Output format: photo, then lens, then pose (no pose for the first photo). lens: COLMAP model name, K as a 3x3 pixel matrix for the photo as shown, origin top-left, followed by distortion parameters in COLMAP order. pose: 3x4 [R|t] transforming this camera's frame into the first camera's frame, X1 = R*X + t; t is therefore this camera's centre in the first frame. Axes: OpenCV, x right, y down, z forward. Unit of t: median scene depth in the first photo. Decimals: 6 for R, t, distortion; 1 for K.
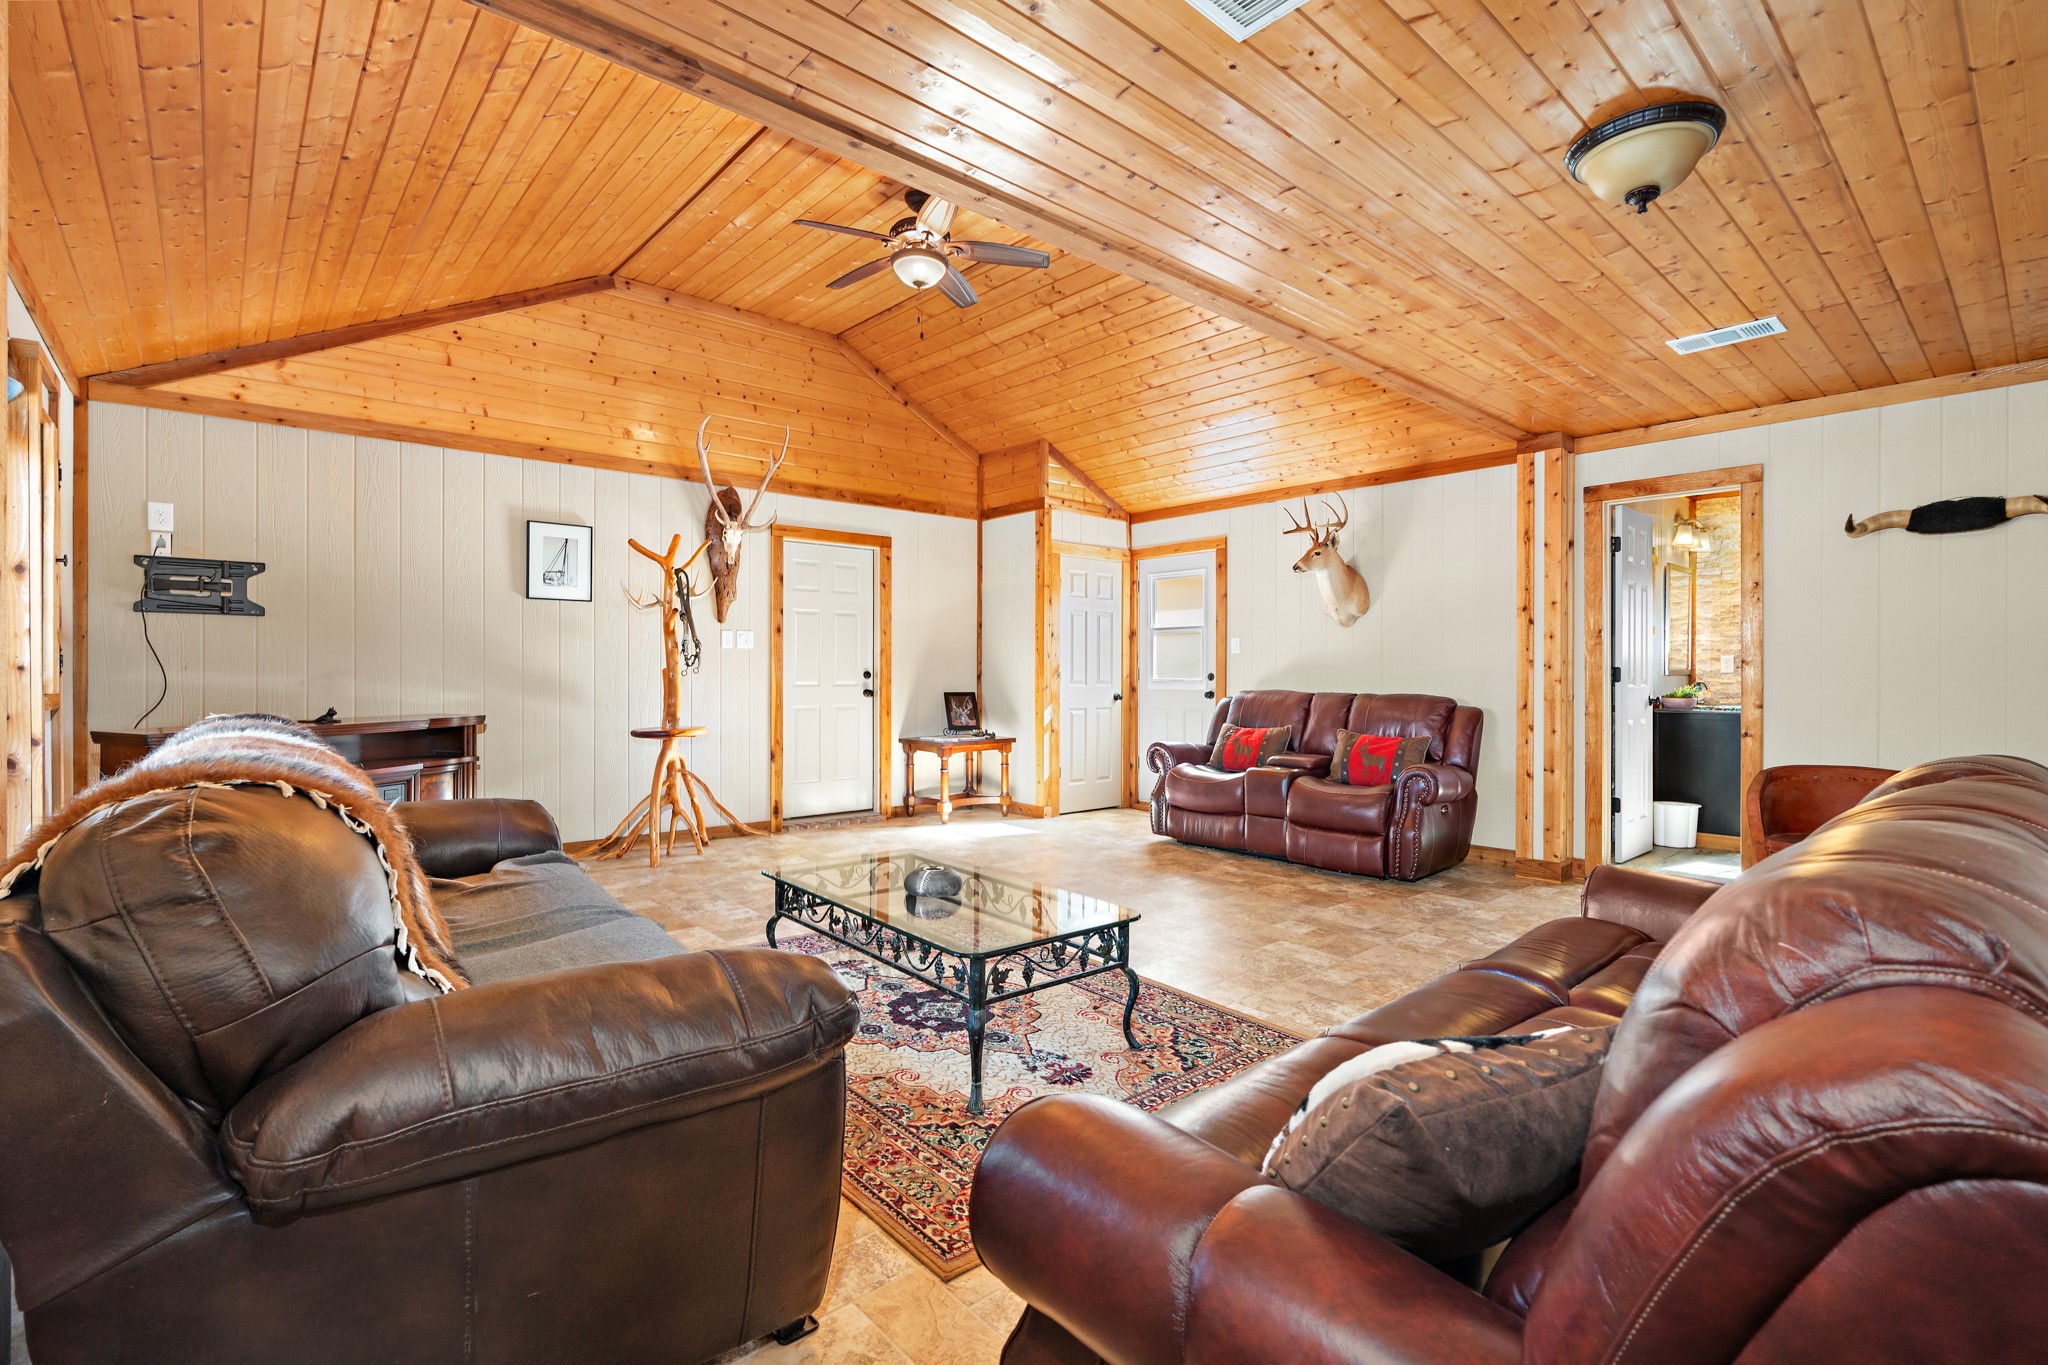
lens RADIAL K [[932.7, 0, 1018.7], [0, 932.7, 685.6], [0, 0, 1]] dist [-0.002540, -0.000167]
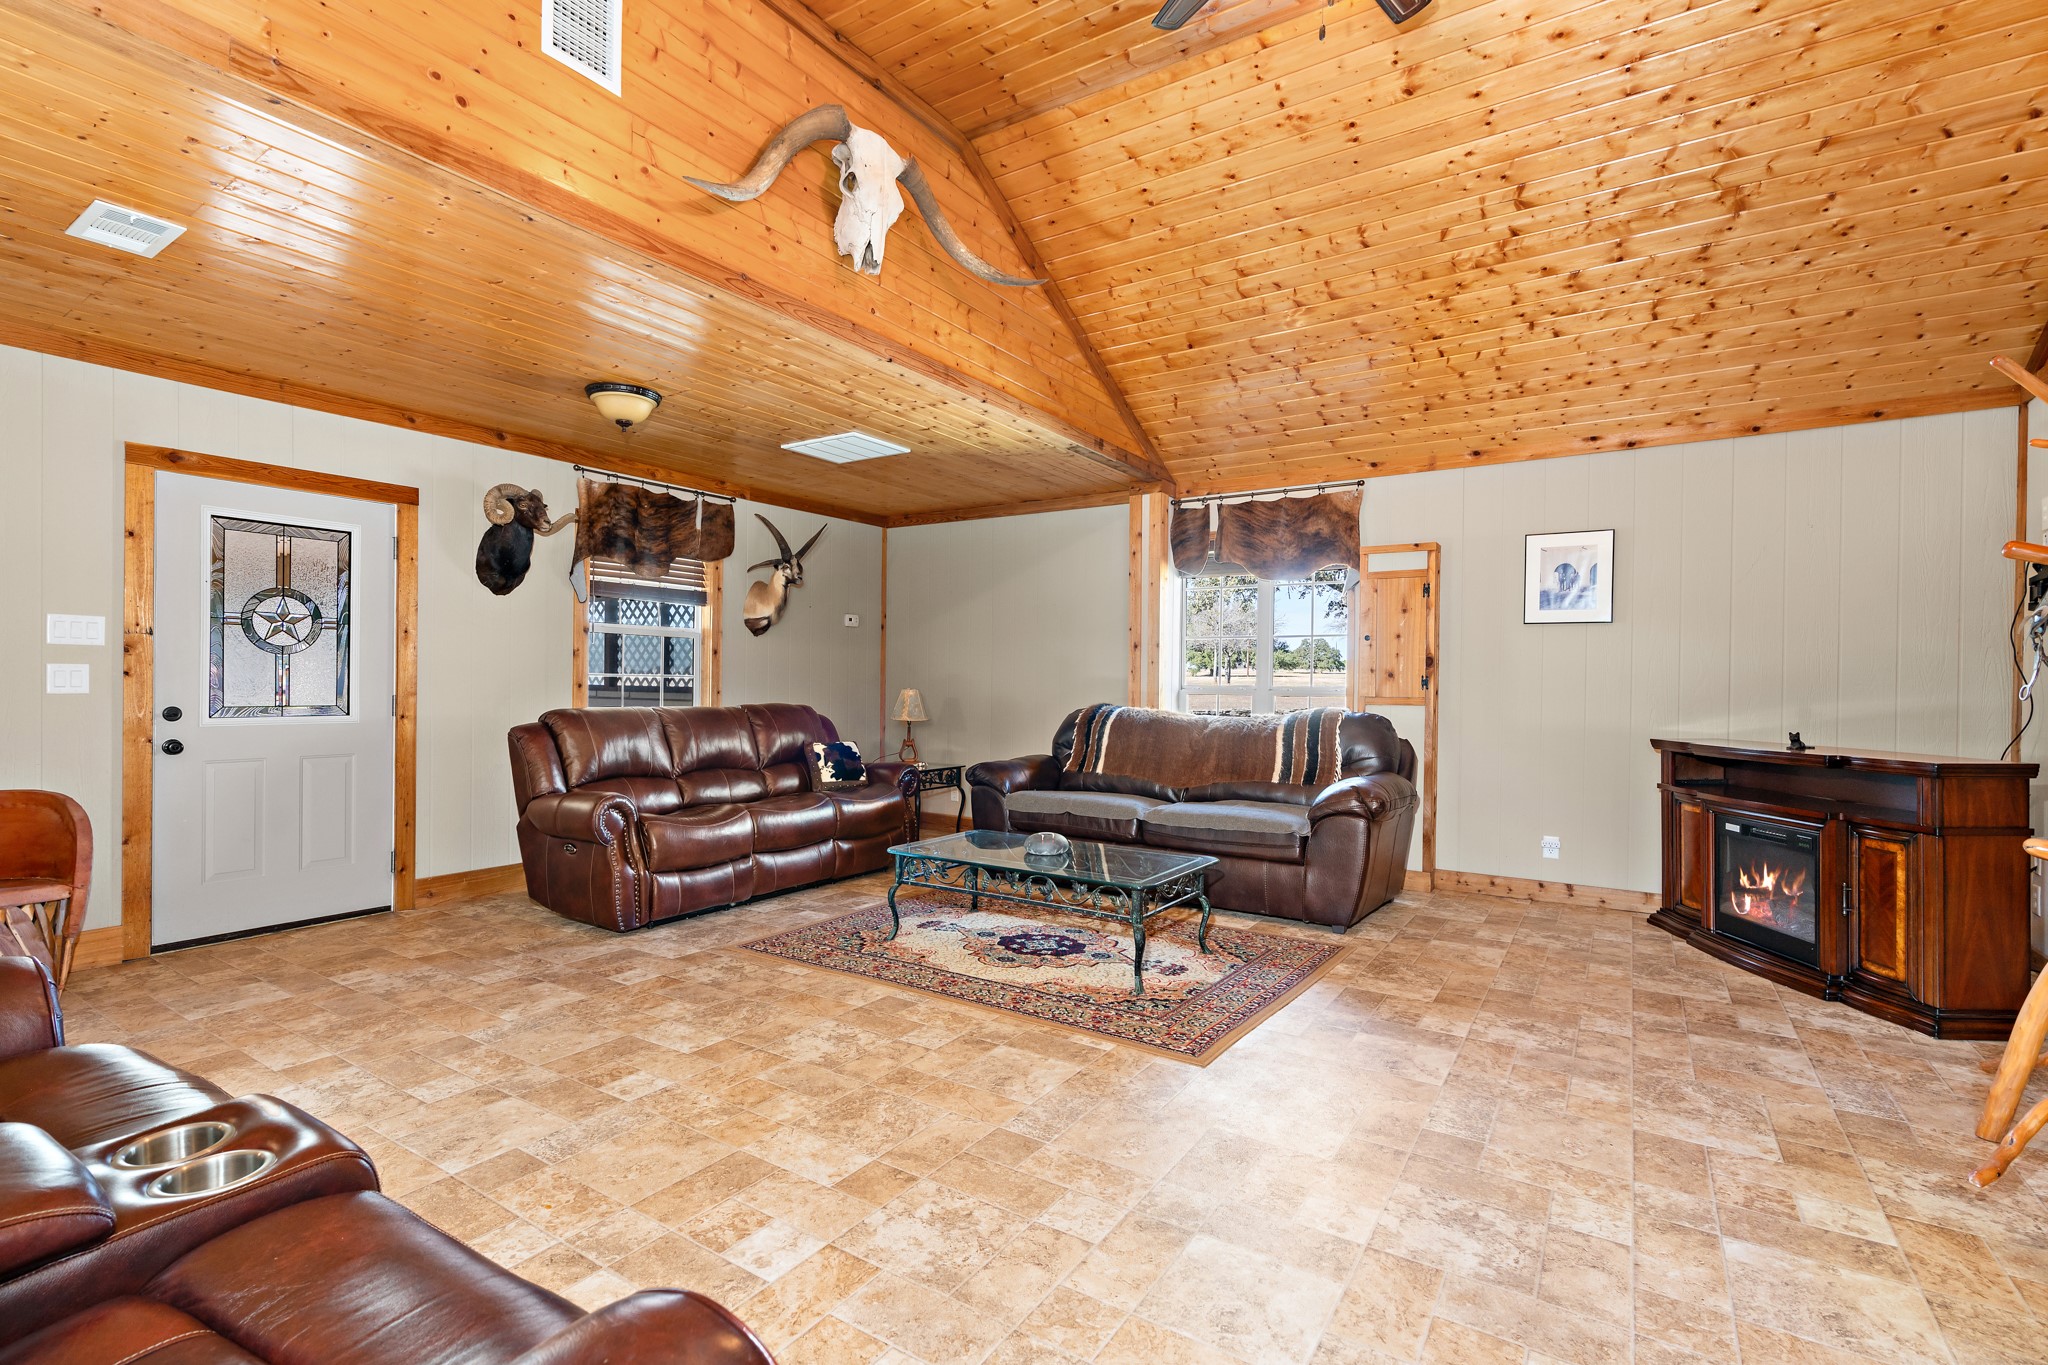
lens RADIAL K [[932.7, 0, 1025.0], [0, 932.7, 682.4], [0, 0, 1]] dist [-0.002540, -0.000167]
pose [[-0.962968, -0.005273, -0.269563, 0.290935], [-0.005553, 0.999985, 0.000276, -0.015739], [0.269557, 0.001763, -0.962983, 2.254543]]
